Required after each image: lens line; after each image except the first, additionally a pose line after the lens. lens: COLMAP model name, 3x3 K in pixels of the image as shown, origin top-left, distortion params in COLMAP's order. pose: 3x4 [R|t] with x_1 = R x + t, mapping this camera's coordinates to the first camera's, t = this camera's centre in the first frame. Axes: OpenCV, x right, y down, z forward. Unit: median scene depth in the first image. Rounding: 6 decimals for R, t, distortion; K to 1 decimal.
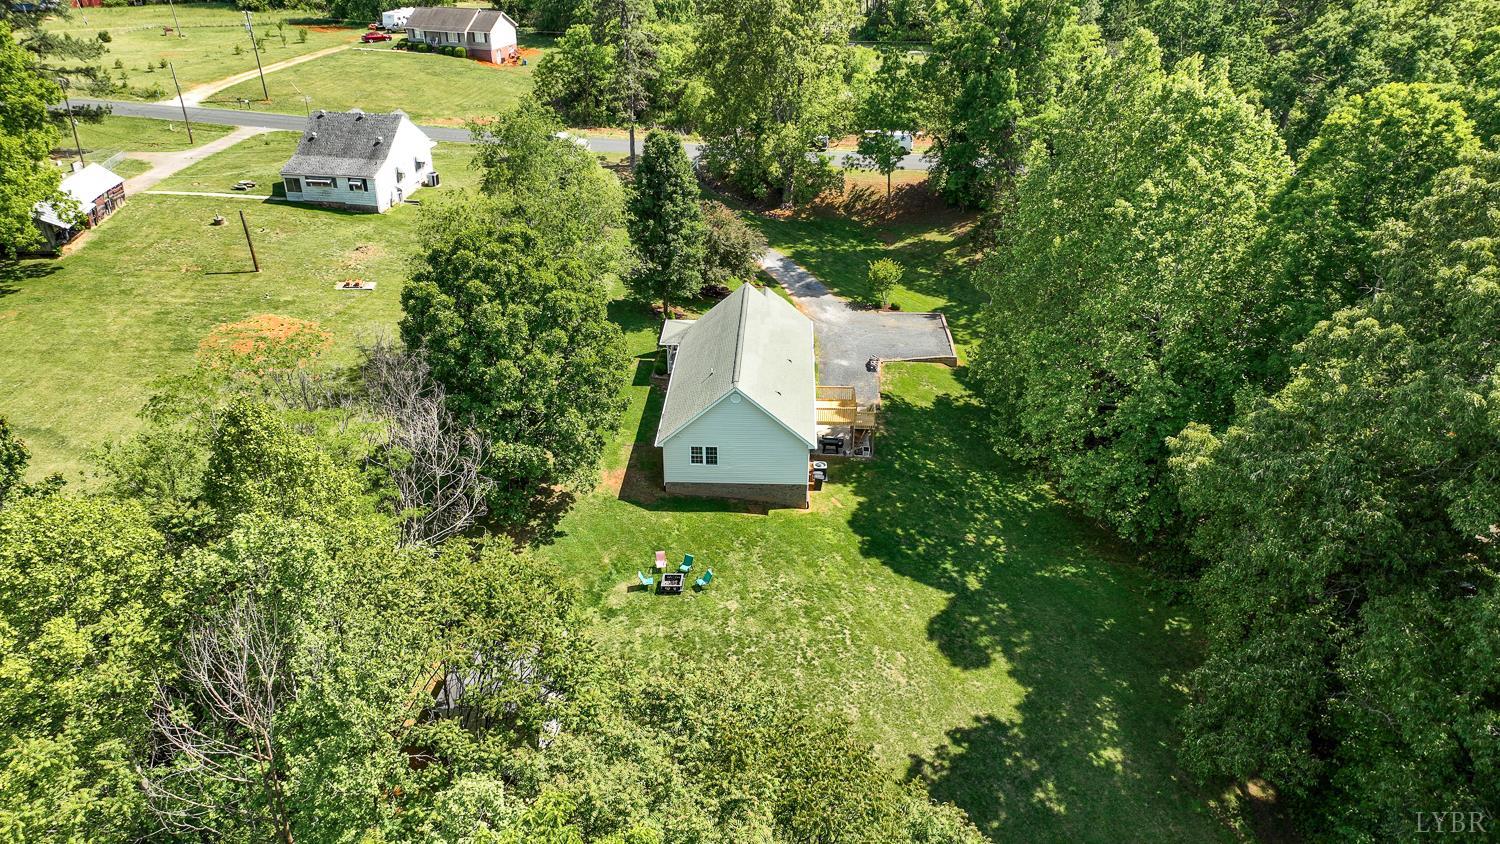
lens RADIAL K [[1043.0, 0, 745.1], [0, 1043.0, 425.4], [0, 0, 1]] dist [0.003118, 0.001398]
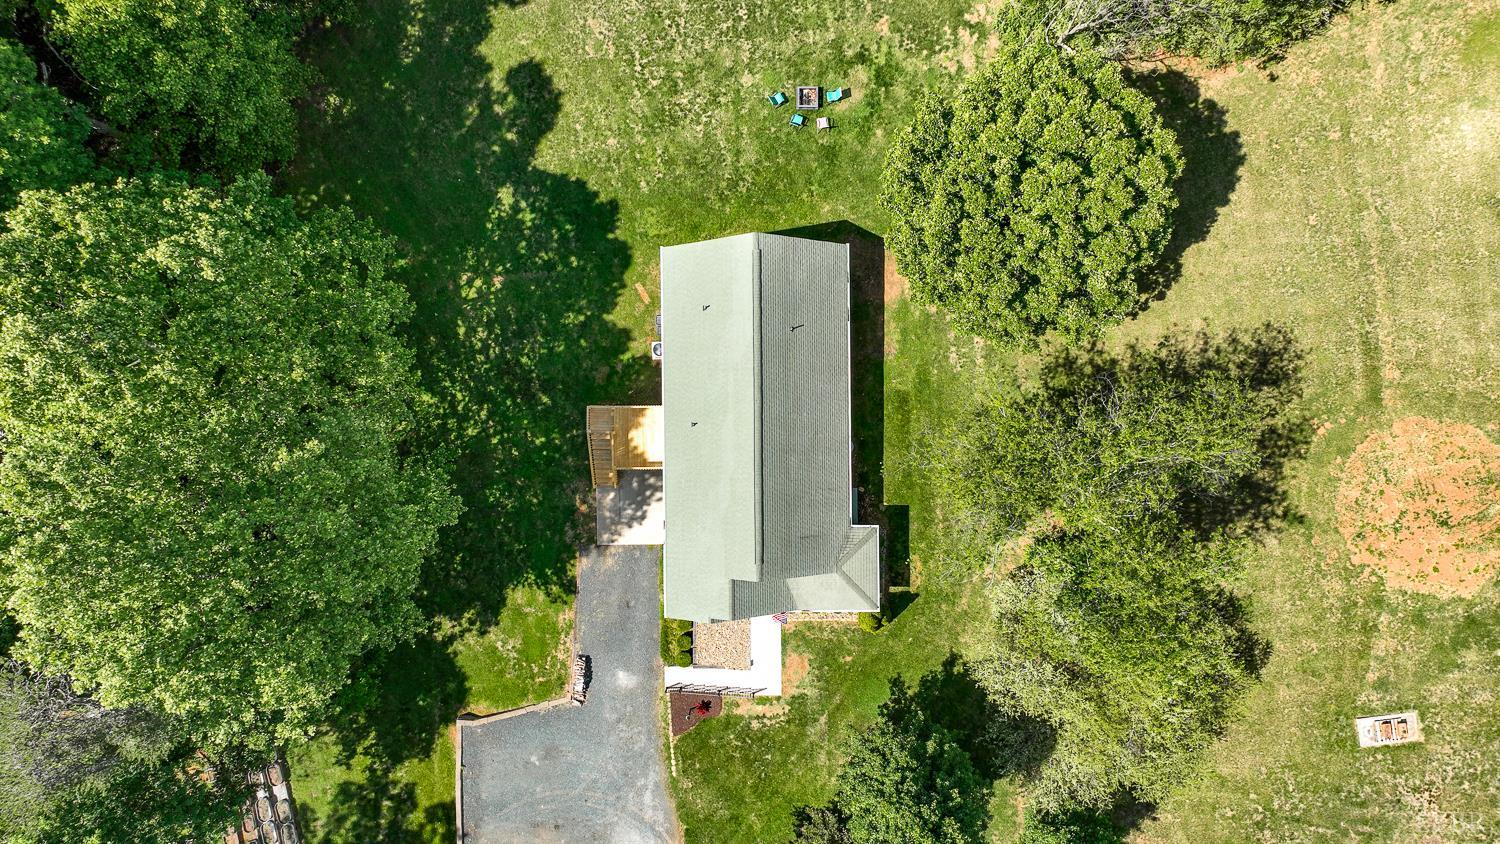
lens RADIAL K [[1043.0, 0, 745.1], [0, 1043.0, 425.4], [0, 0, 1]] dist [0.003118, 0.001398]
pose [[-0.998460, 0.055152, -0.005968, 0.009760], [-0.031562, -0.476305, 0.878713, -0.597495], [0.045621, 0.877549, 0.477312, 0.536955]]
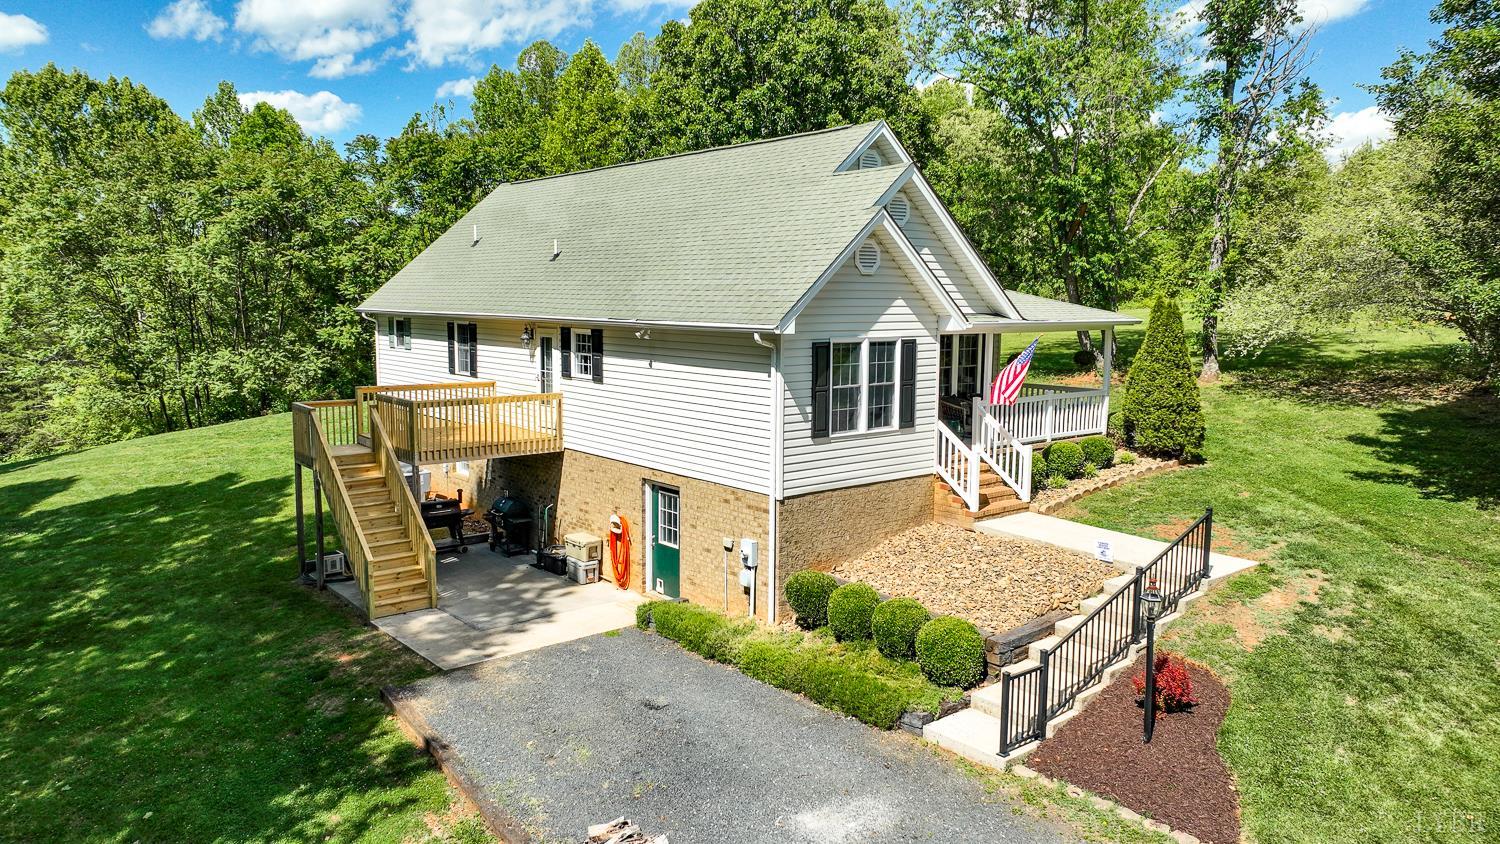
lens RADIAL K [[1051.4, 0, 745.6], [0, 1051.4, 421.9], [0, 0, 1]] dist [-0.005217, -0.001175]
pose [[-0.748739, 0.076785, -0.658403, 0.194787], [-0.326505, 0.821696, 0.467131, -0.169230], [0.576875, 0.564730, -0.590165, 1.062106]]
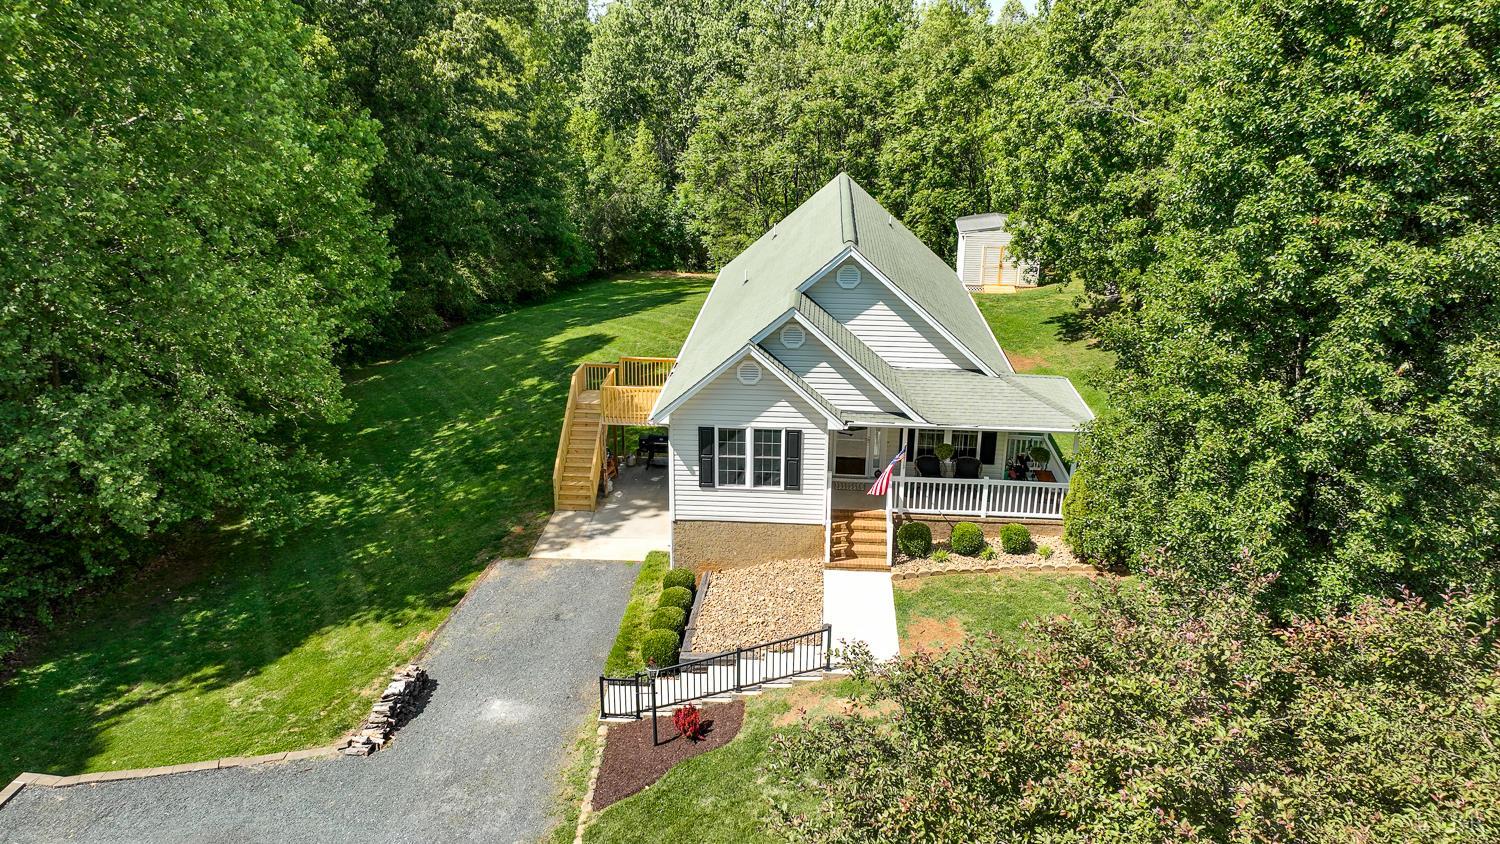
lens RADIAL K [[1051.9, 0, 750.0], [0, 1051.9, 422.0], [0, 0, 1]] dist [-0.003398, 0.021644]
pose [[-0.999626, -0.017261, 0.021202, 0.025000], [0.004466, 0.661989, 0.749500, -0.322344], [-0.026973, 0.749315, -0.661664, 1.141675]]
